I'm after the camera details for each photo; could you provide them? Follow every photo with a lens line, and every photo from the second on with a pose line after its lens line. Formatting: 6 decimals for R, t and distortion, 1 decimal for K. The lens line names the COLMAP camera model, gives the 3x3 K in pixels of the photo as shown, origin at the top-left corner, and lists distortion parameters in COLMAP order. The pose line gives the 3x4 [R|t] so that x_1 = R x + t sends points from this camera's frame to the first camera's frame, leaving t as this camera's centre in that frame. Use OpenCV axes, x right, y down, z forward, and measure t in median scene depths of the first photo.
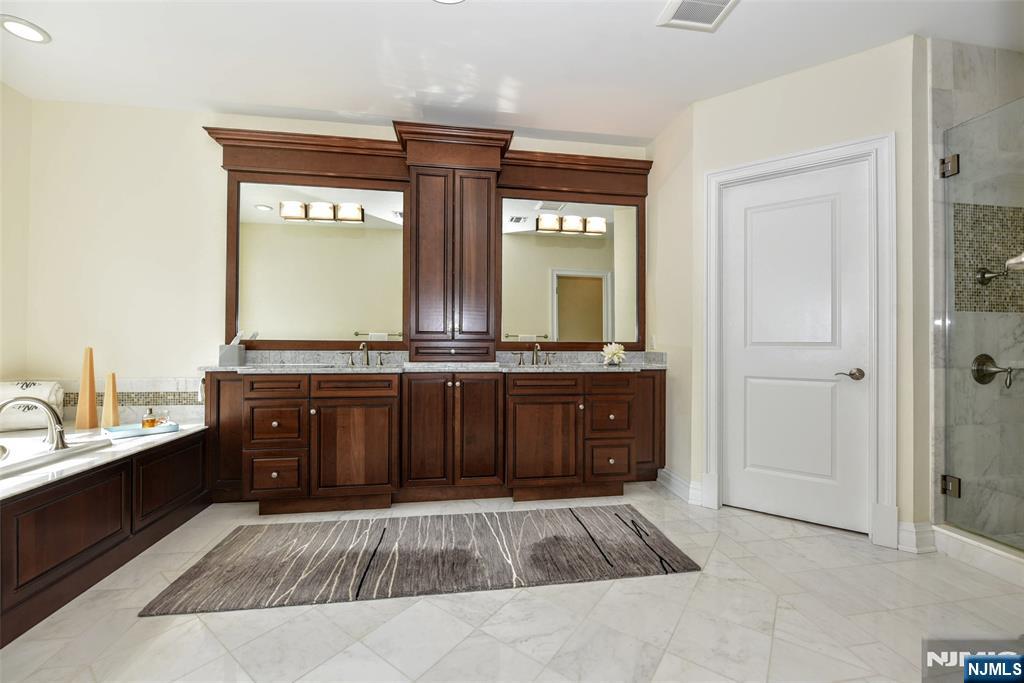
lens RADIAL K [[415.1, 0, 512.0], [0, 415.1, 341.5], [0, 0, 1]] dist [-0.000151, 0.000043]
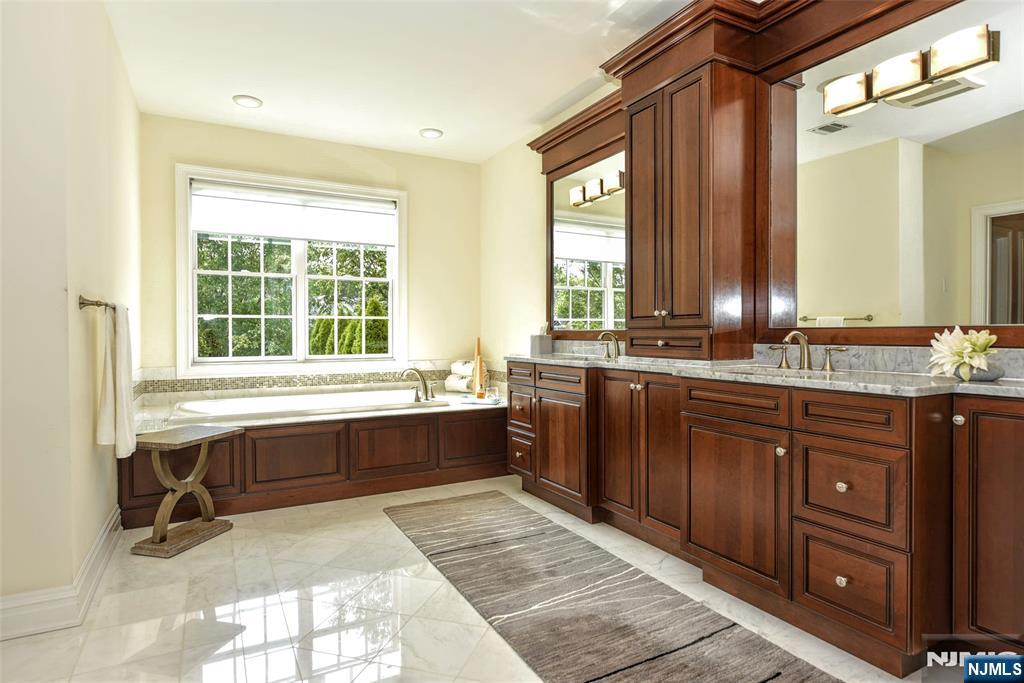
lens RADIAL K [[569.6, 0, 512.0], [0, 569.6, 341.5], [0, 0, 1]] dist [-0.000068, -0.000205]
pose [[0.321947, 0.008578, -0.946719, 0.805197], [0.011039, 0.999857, 0.012814, 0.006456], [0.946693, -0.014576, 0.321807, 0.492800]]
